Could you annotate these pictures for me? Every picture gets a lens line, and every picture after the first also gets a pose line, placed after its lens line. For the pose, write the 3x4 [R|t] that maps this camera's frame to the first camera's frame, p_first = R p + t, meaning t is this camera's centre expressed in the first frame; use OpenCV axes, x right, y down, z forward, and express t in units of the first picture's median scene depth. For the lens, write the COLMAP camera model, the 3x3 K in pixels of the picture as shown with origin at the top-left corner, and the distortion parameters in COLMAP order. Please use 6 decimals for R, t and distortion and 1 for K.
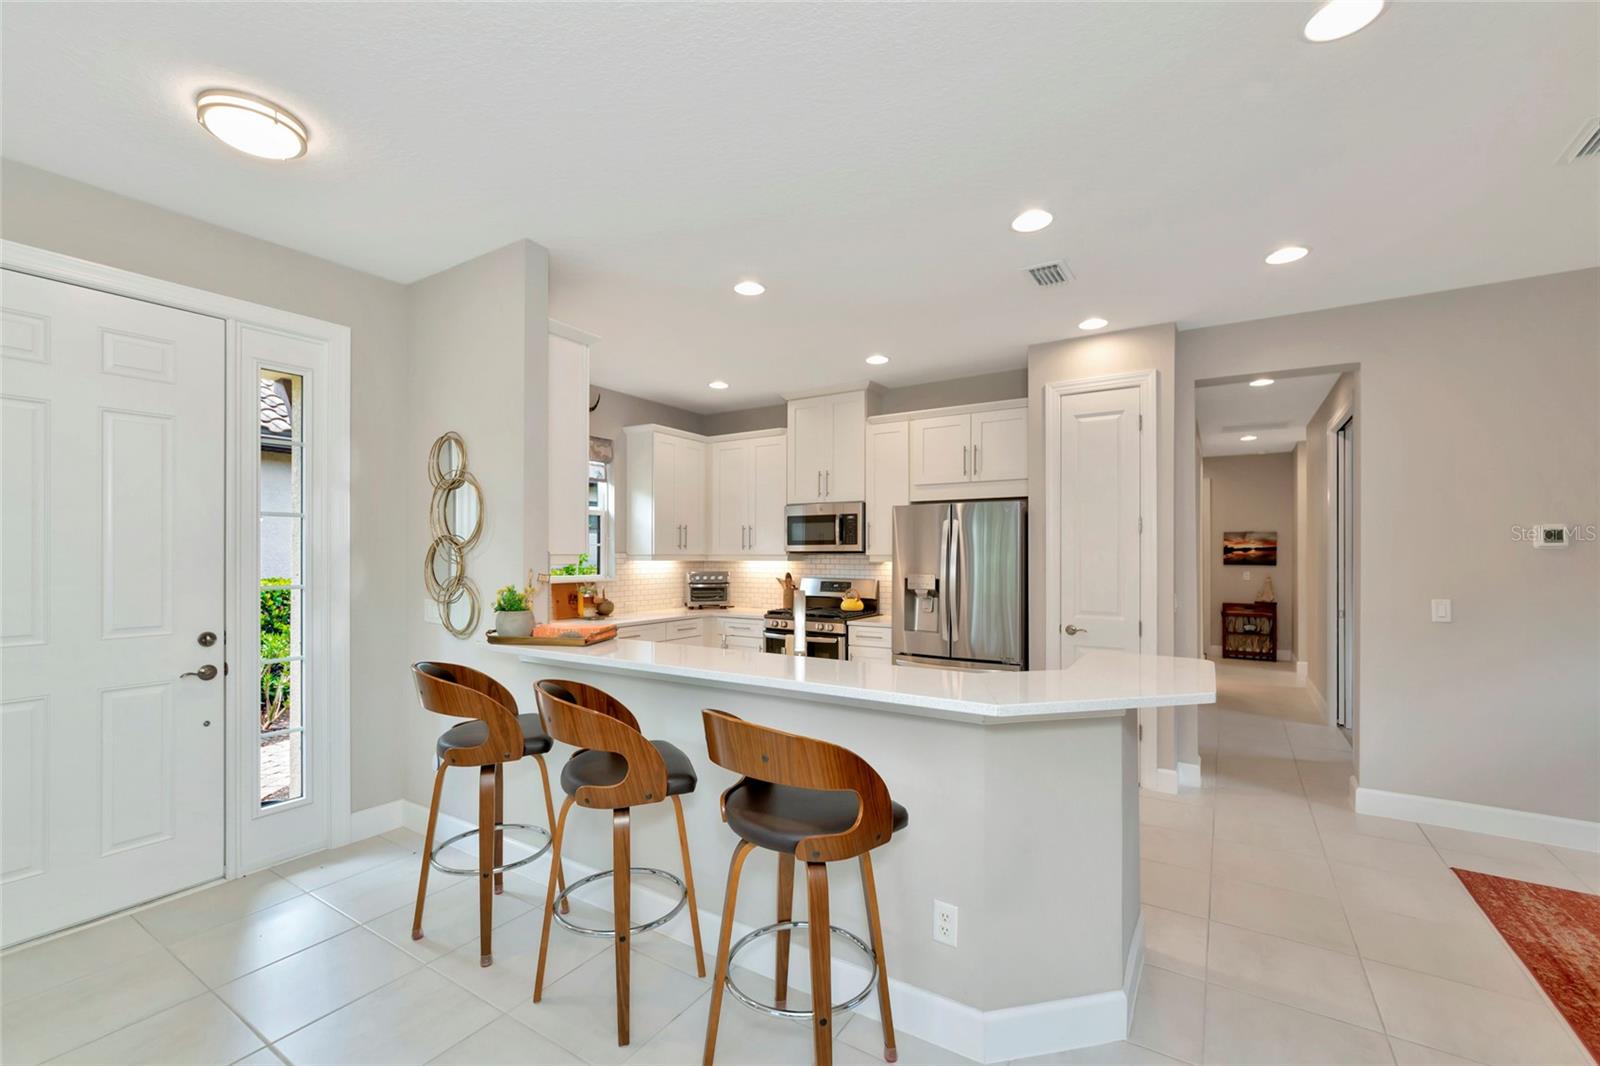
lens RADIAL K [[681.0, 0, 786.4], [0, 681.0, 549.5], [0, 0, 1]] dist [-0.002969, 0.002481]
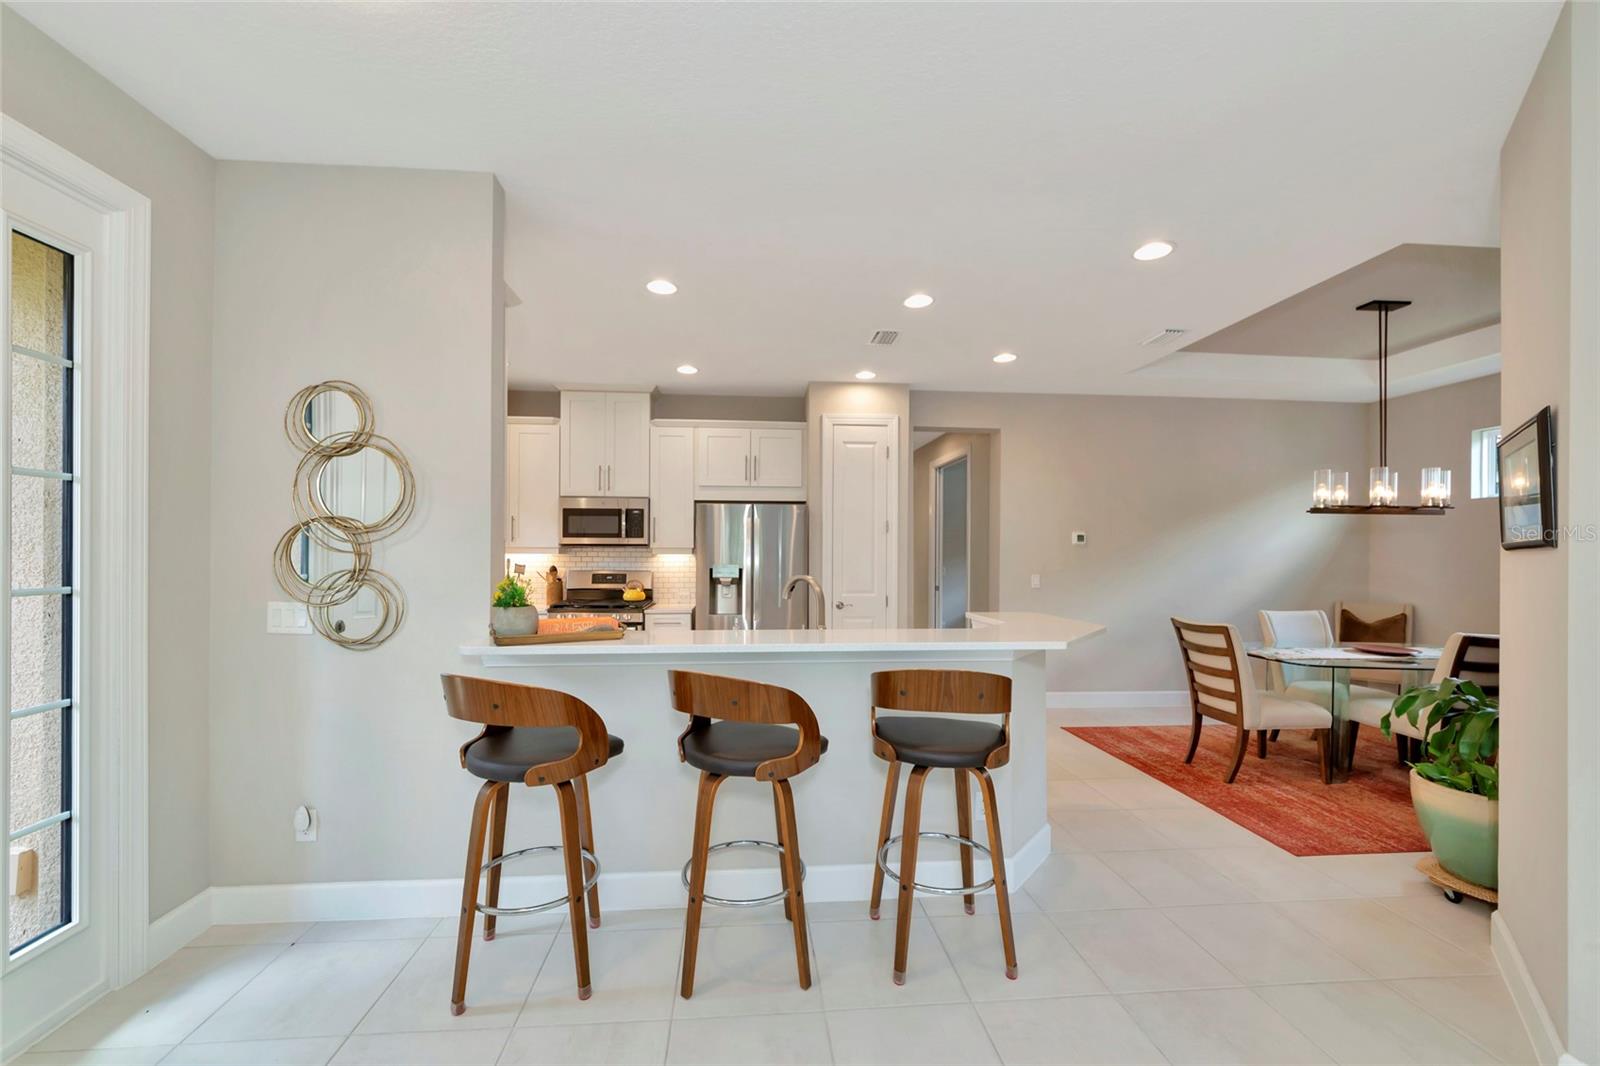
lens RADIAL K [[631.0, 0, 790.6], [0, 631.0, 552.6], [0, 0, 1]] dist [-0.002508, -0.000851]
pose [[0.795521, 0.001211, 0.605925, -0.307415], [-0.006988, 0.999950, 0.007176, 0.006894], [-0.605886, -0.009943, 0.795489, 0.075824]]
